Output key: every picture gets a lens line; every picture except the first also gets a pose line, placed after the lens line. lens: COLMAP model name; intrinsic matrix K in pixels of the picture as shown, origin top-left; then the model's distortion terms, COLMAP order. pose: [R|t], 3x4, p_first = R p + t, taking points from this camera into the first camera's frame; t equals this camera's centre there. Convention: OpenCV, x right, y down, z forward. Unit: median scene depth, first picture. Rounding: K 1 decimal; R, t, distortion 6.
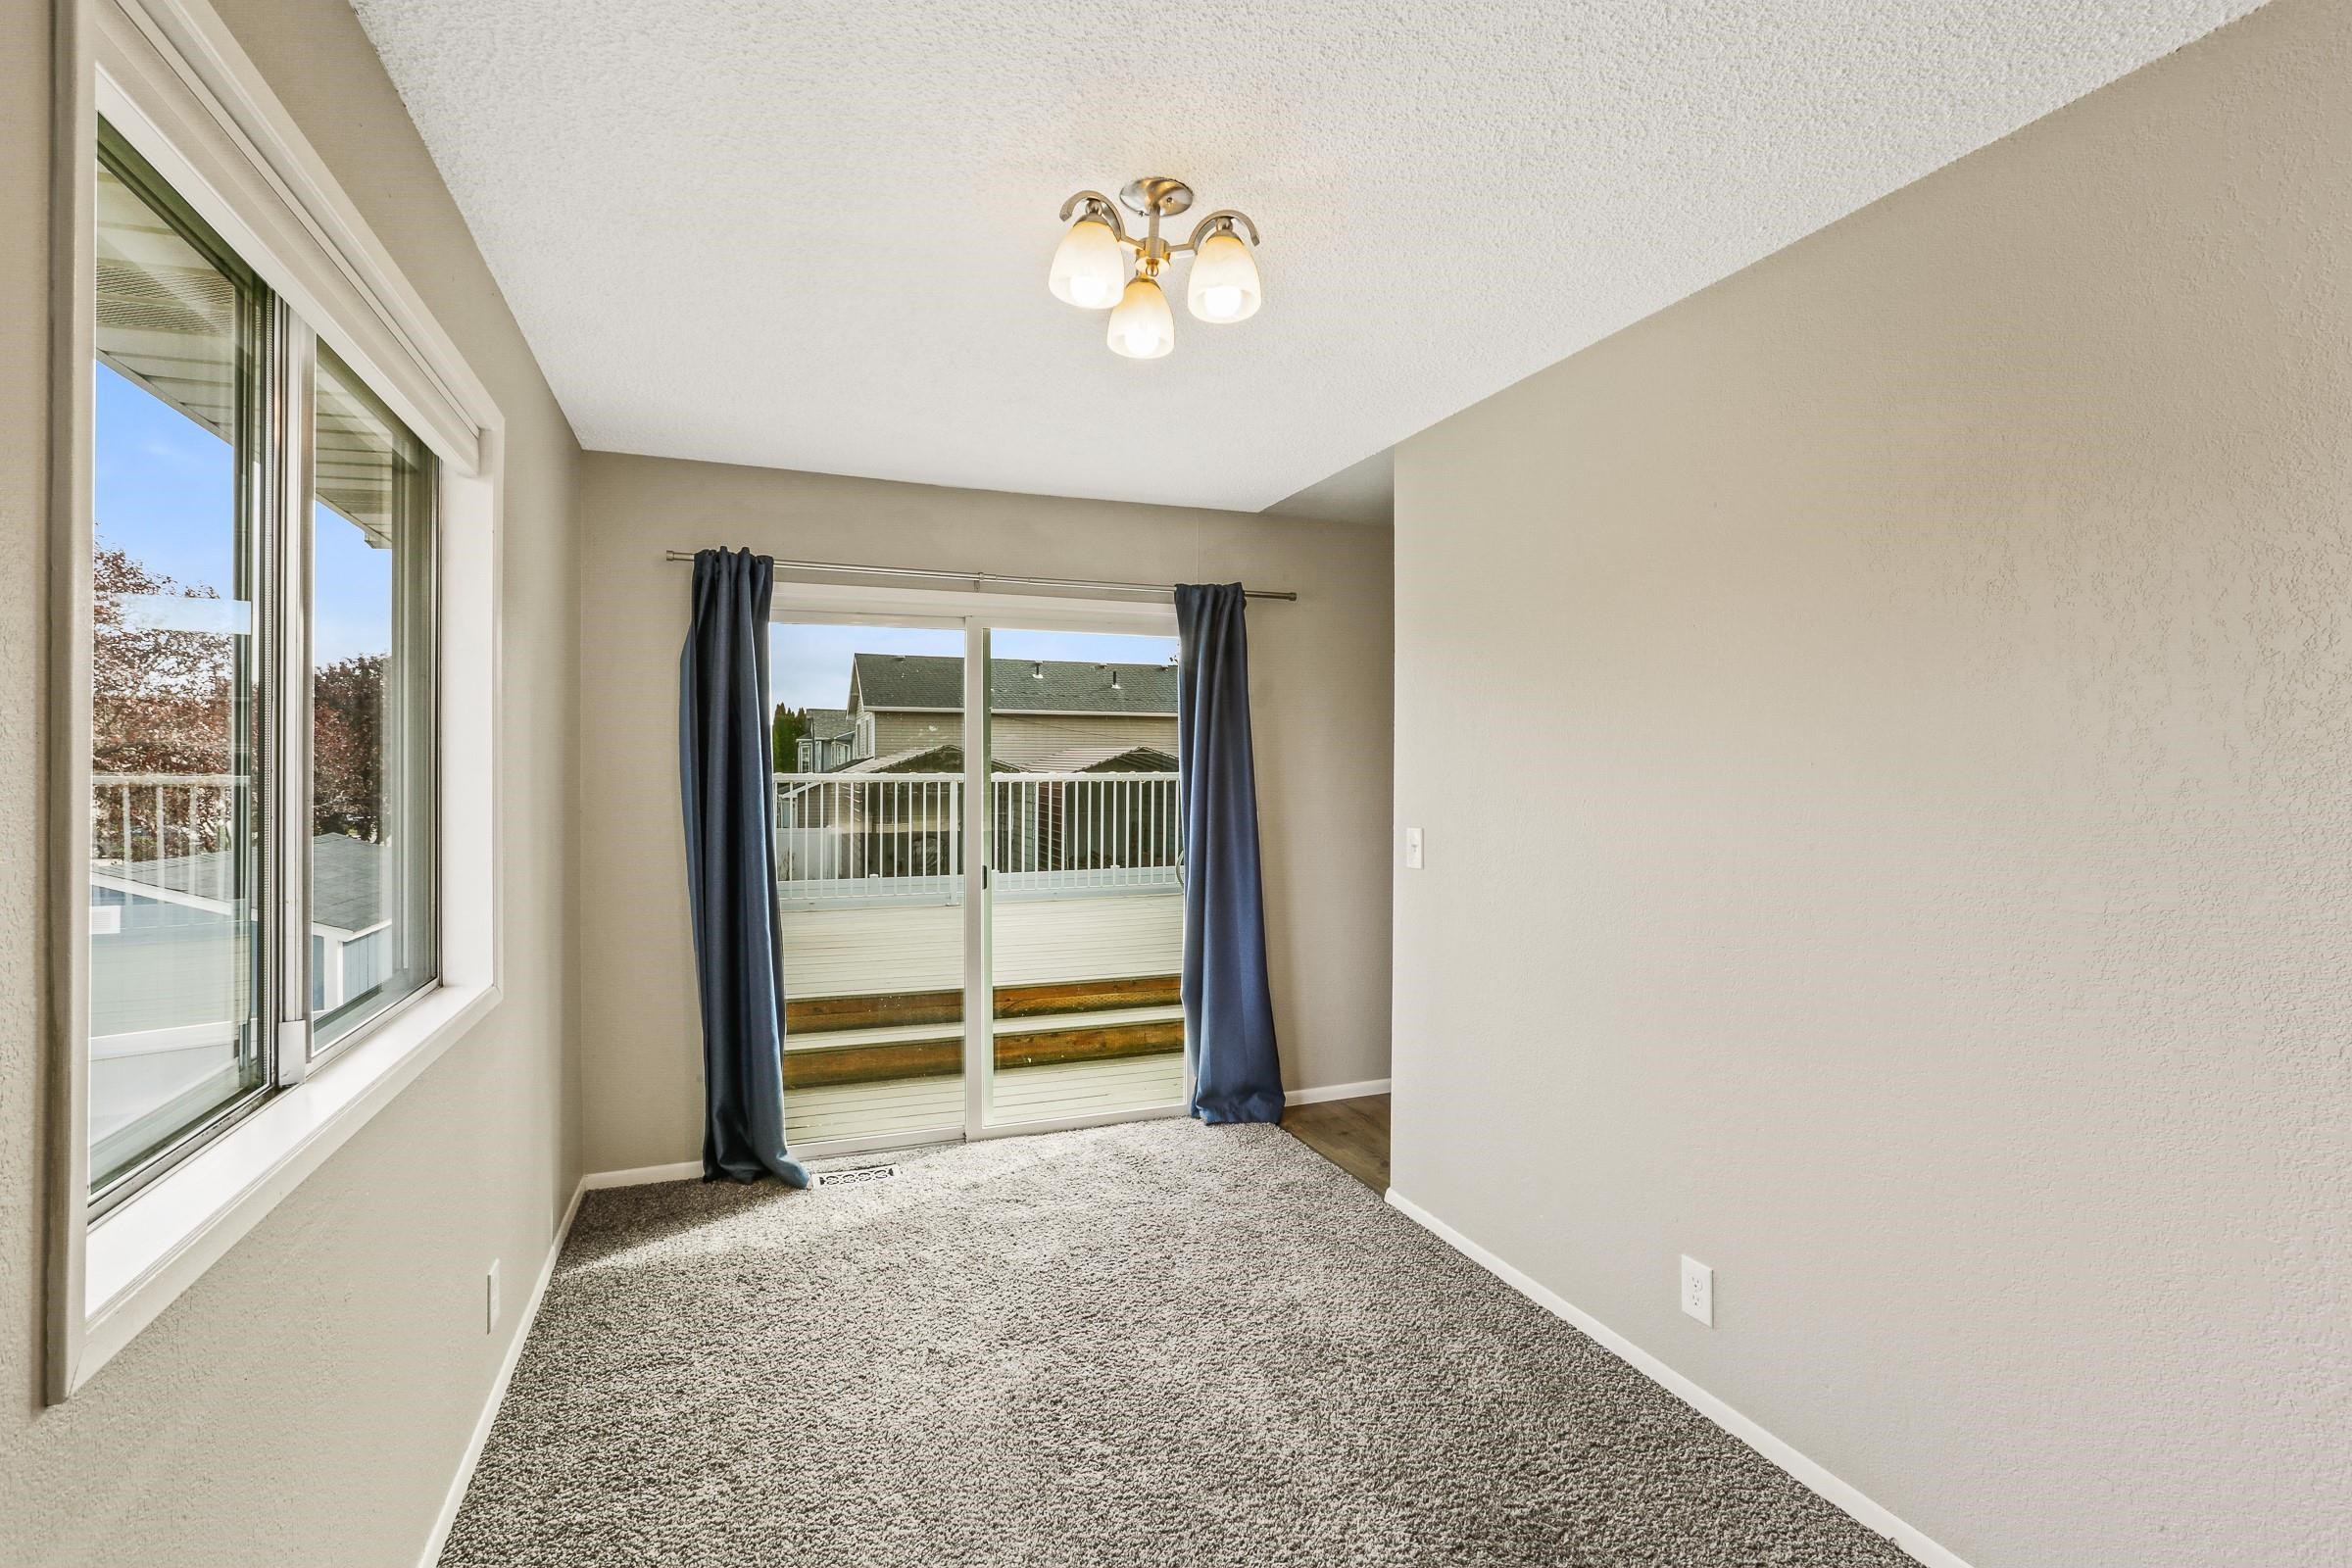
lens RADIAL K [[1074.8, 0, 1172.9], [0, 1074.8, 774.5], [0, 0, 1]] dist [-0.017963, 0.007817]
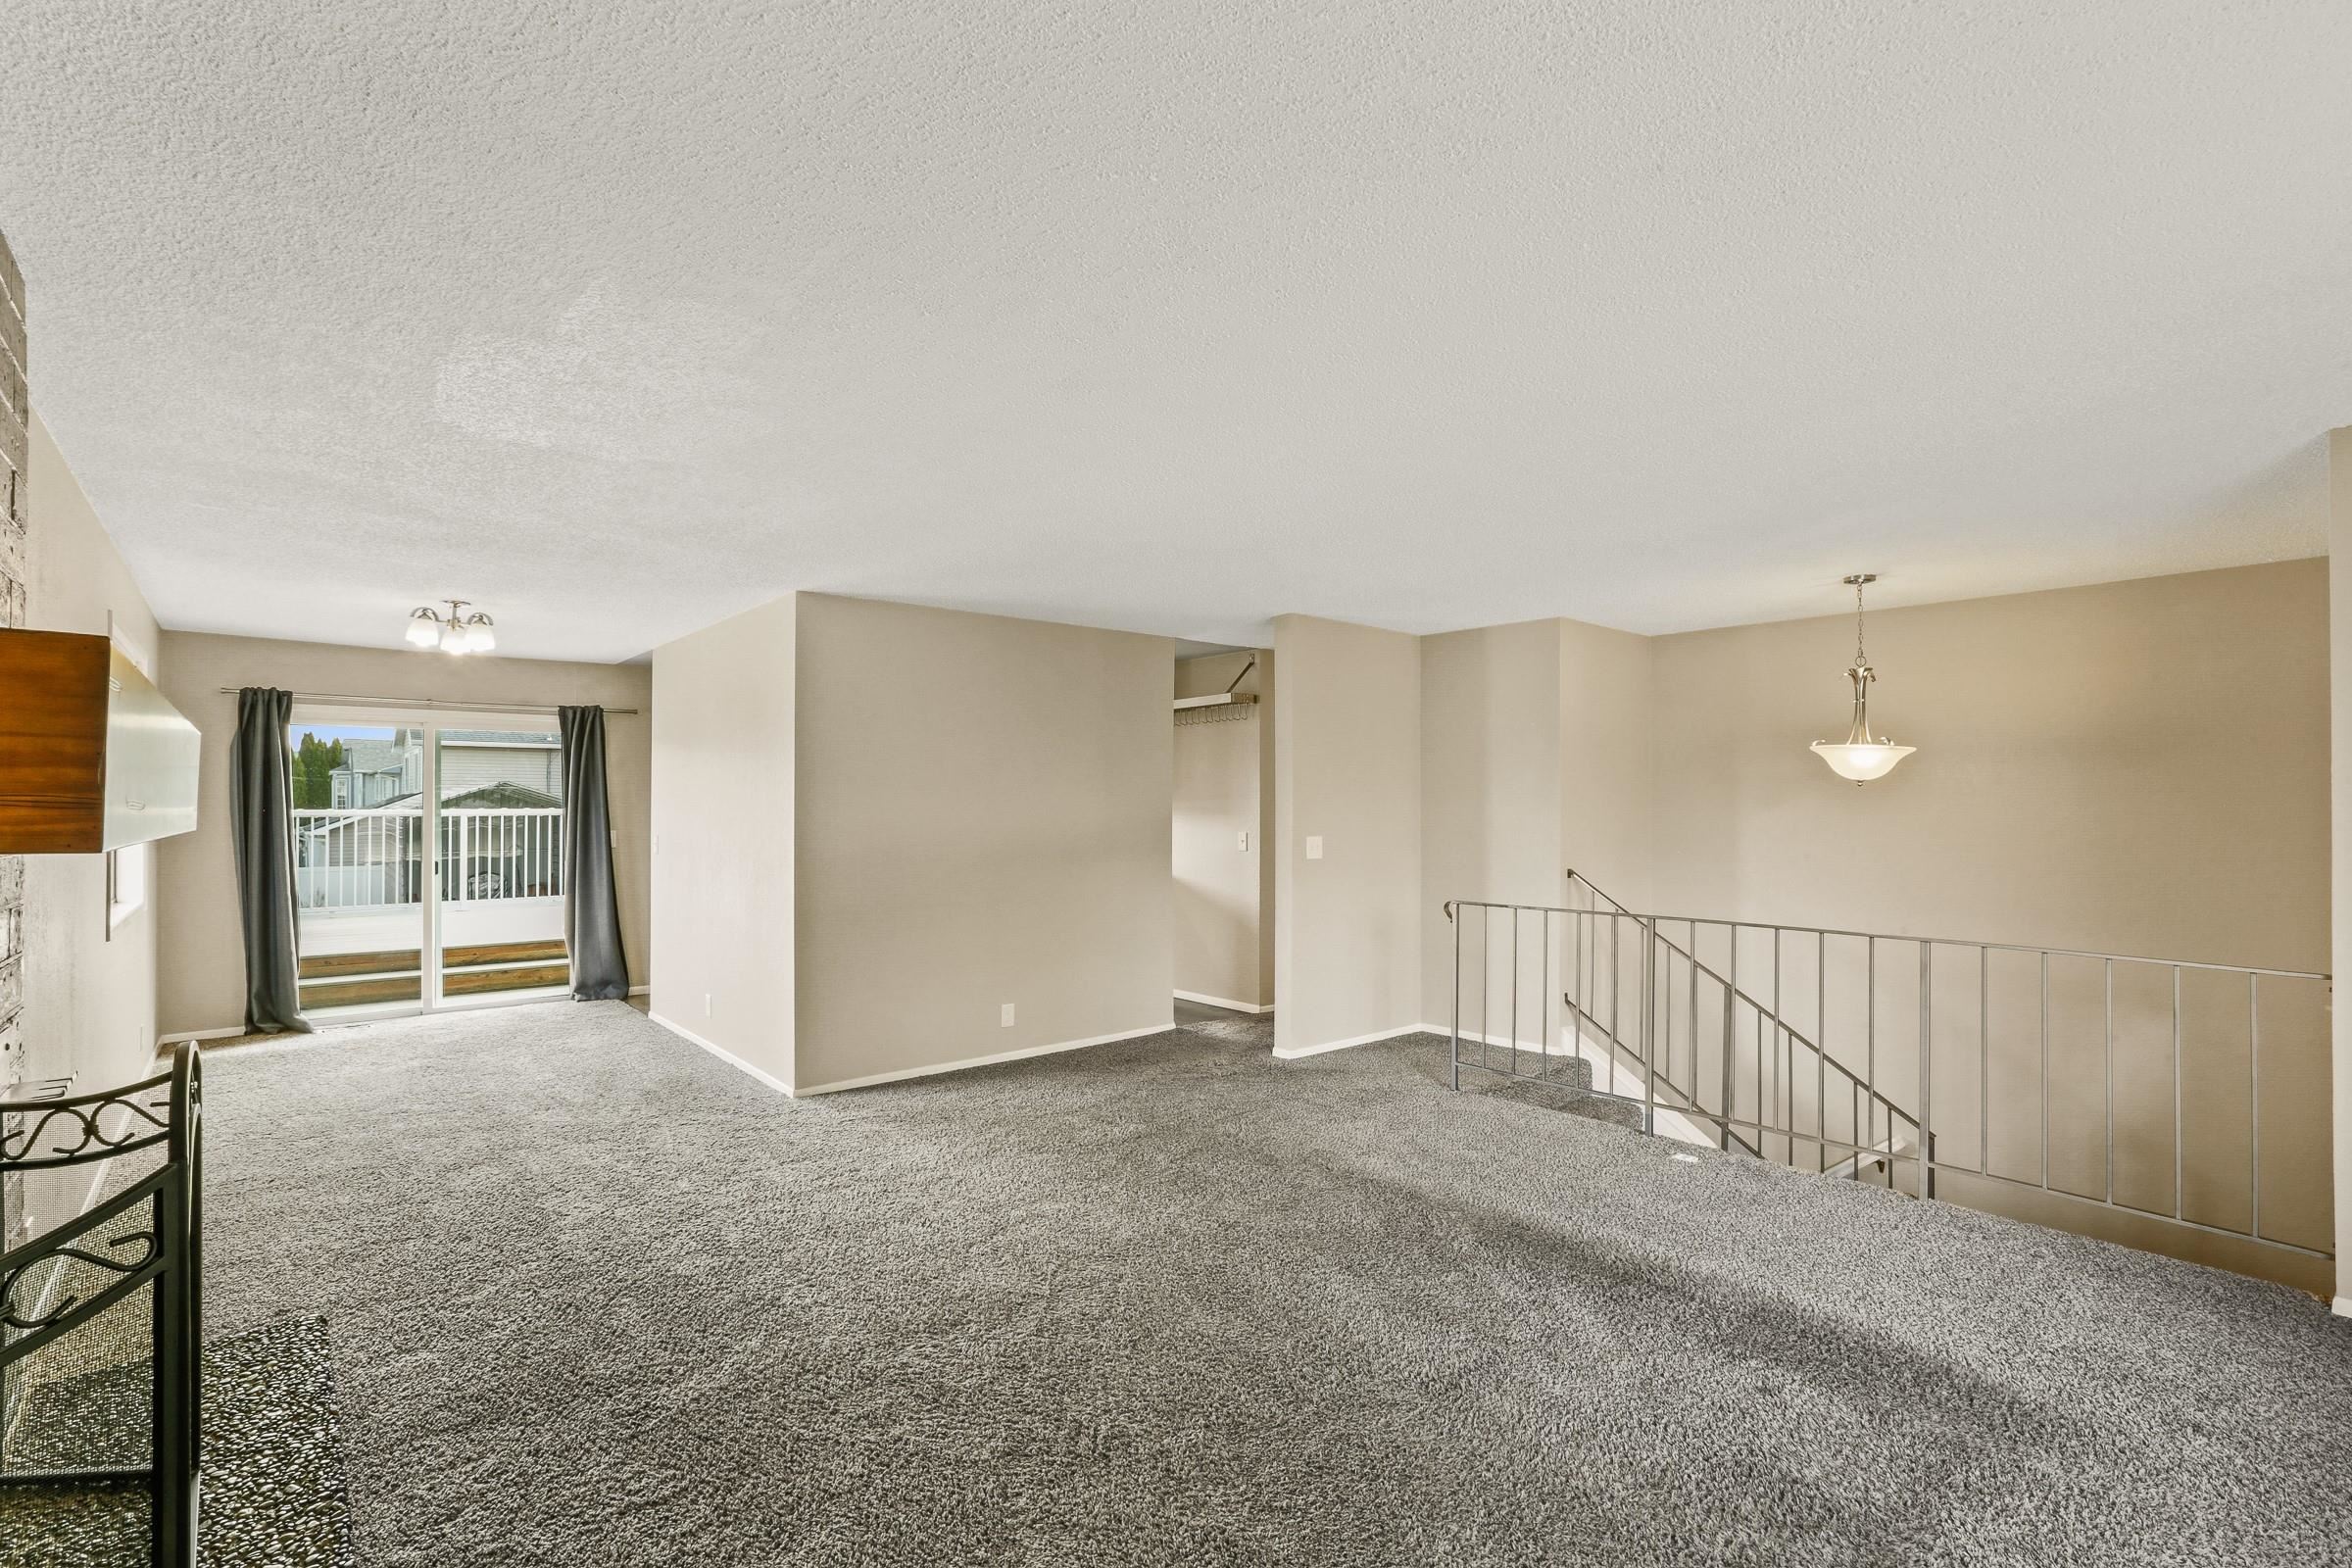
lens RADIAL K [[1074.8, 0, 1176.4], [0, 1074.8, 792.3], [0, 0, 1]] dist [-0.017963, 0.007817]
pose [[0.945620, -0.001766, 0.325268, 0.347203], [0.005911, 0.999913, -0.011755, -0.002281], [-0.325219, 0.013039, 0.945549, -0.907361]]
